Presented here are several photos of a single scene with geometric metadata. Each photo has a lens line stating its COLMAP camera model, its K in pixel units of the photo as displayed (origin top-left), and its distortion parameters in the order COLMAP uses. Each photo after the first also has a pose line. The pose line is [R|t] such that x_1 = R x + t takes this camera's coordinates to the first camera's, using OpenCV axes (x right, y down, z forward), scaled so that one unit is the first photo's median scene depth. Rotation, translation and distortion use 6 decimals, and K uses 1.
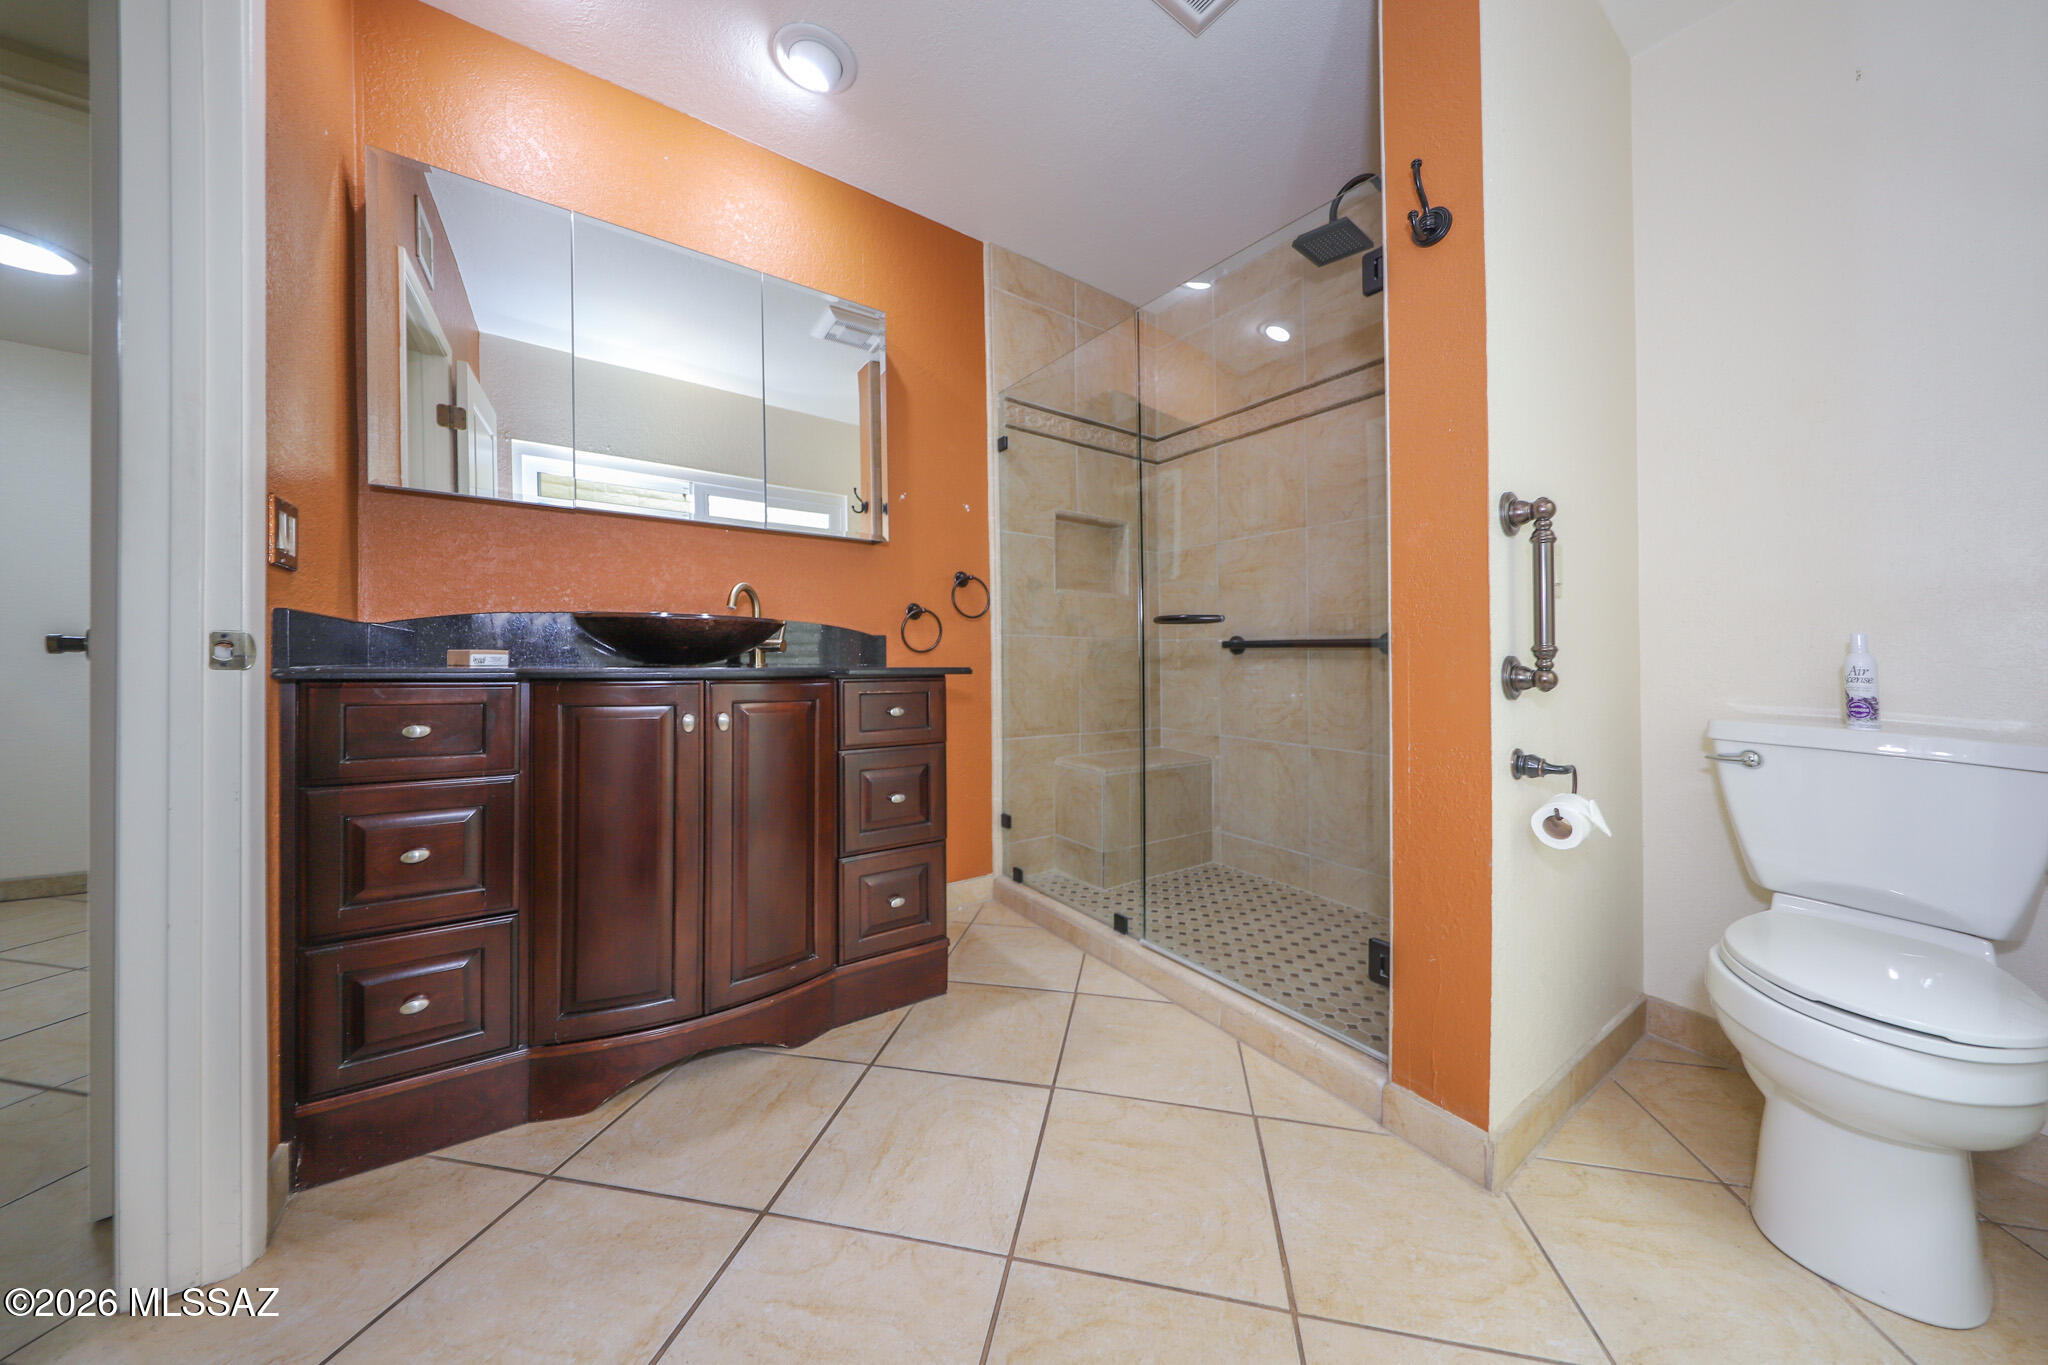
lens RADIAL K [[659.7, 0, 1024.0], [0, 659.7, 682.5], [0, 0, 1]] dist [-0.015278, 0.000045]
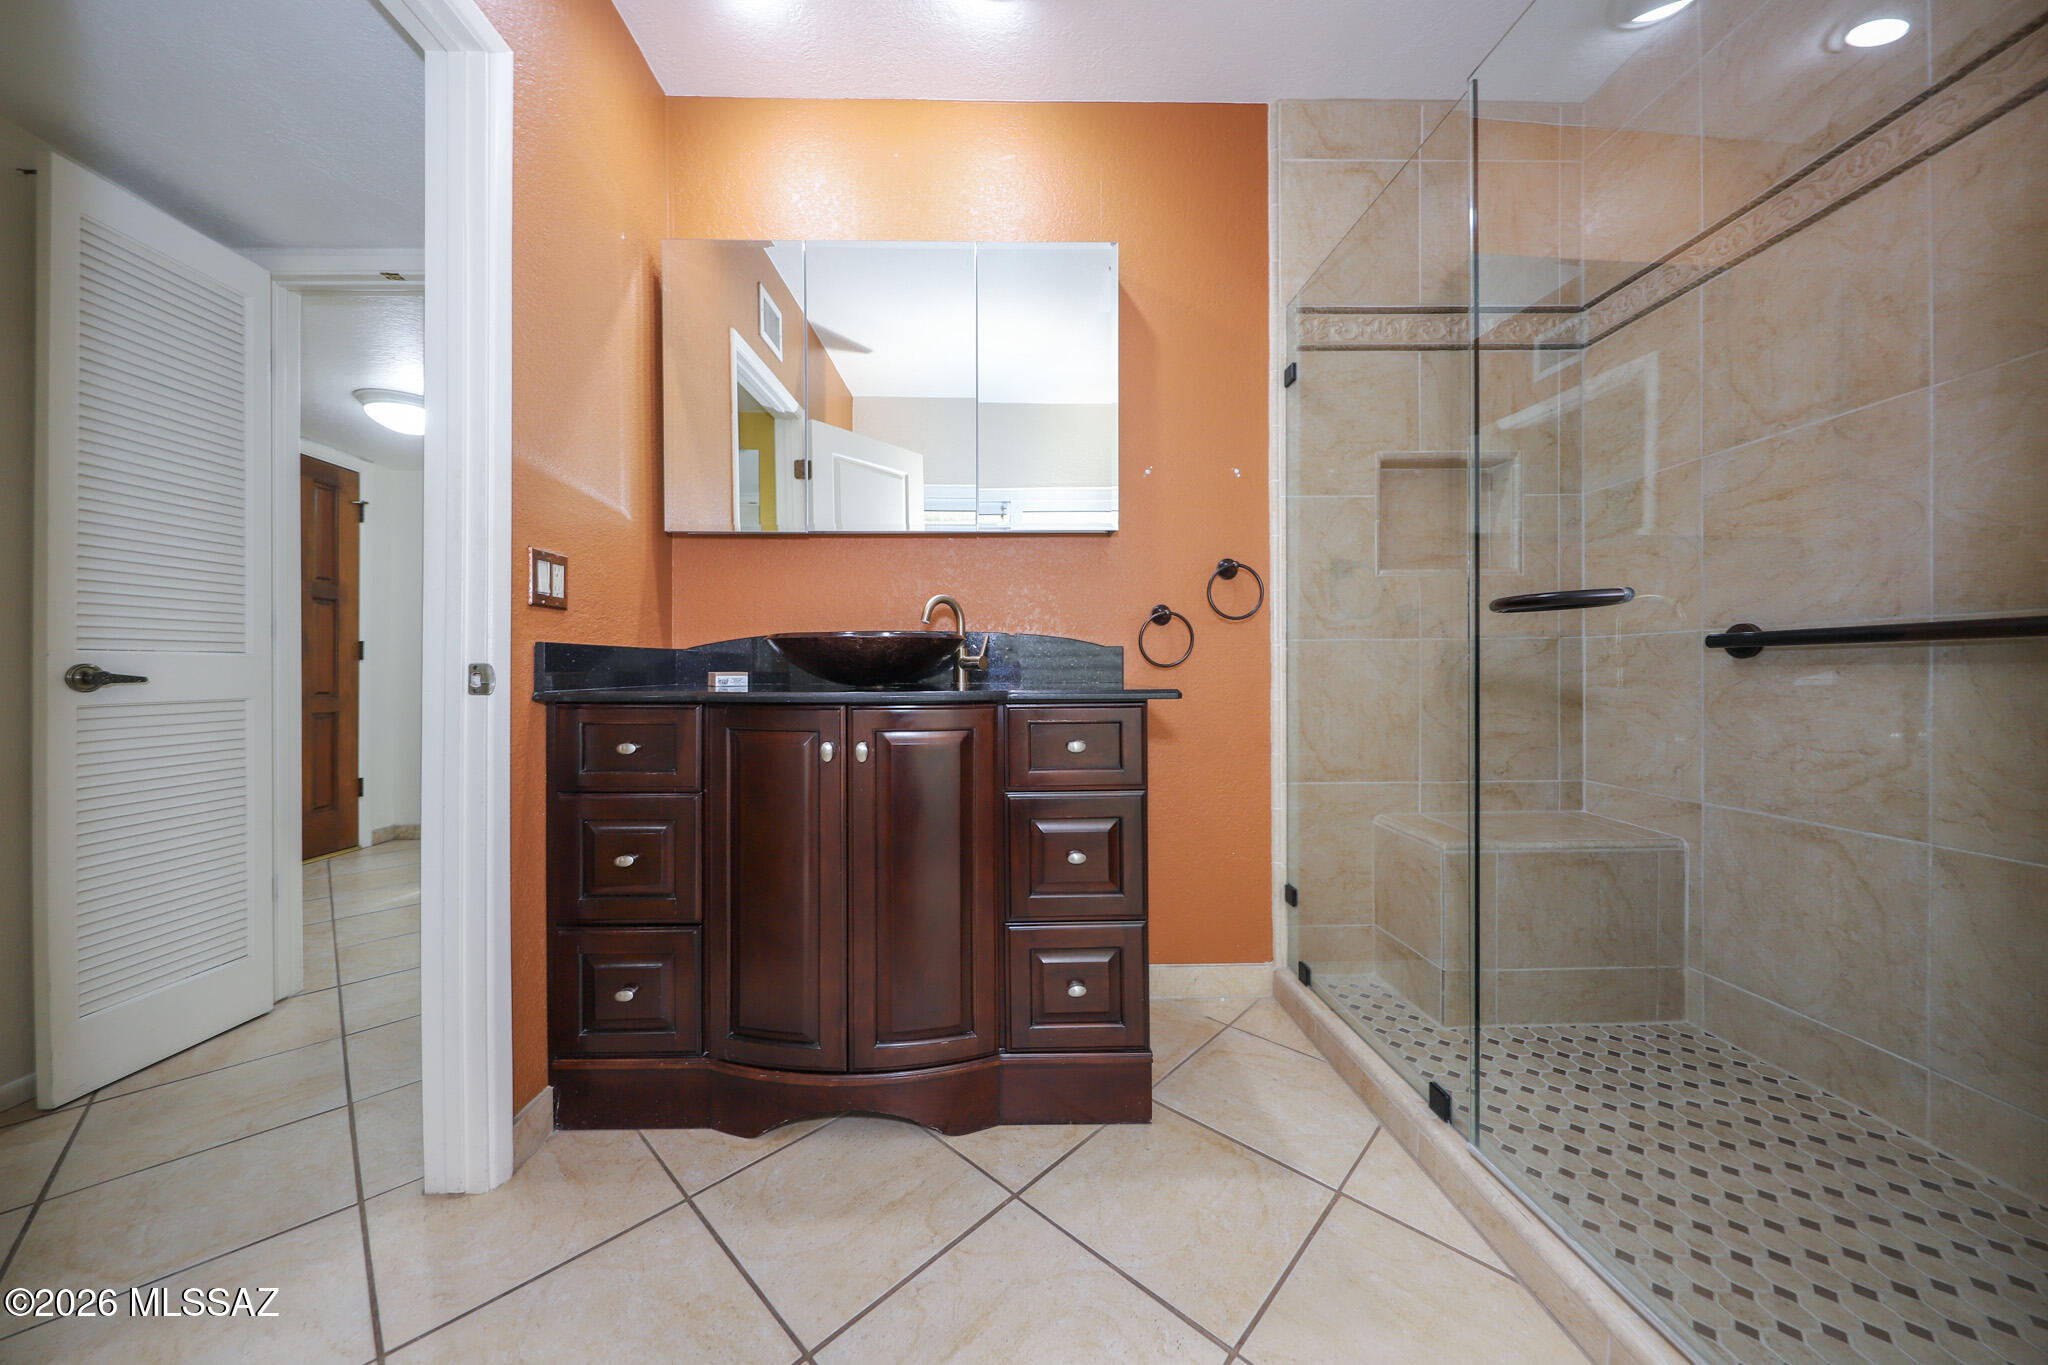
lens RADIAL K [[683.4, 0, 1019.1], [0, 683.4, 709.3], [0, 0, 1]] dist [-0.000146, -0.003958]
pose [[0.835863, 0.012891, -0.548786, 0.146020], [-0.003639, 0.999832, 0.017943, -0.009100], [0.548926, -0.013001, 0.835770, 0.225860]]
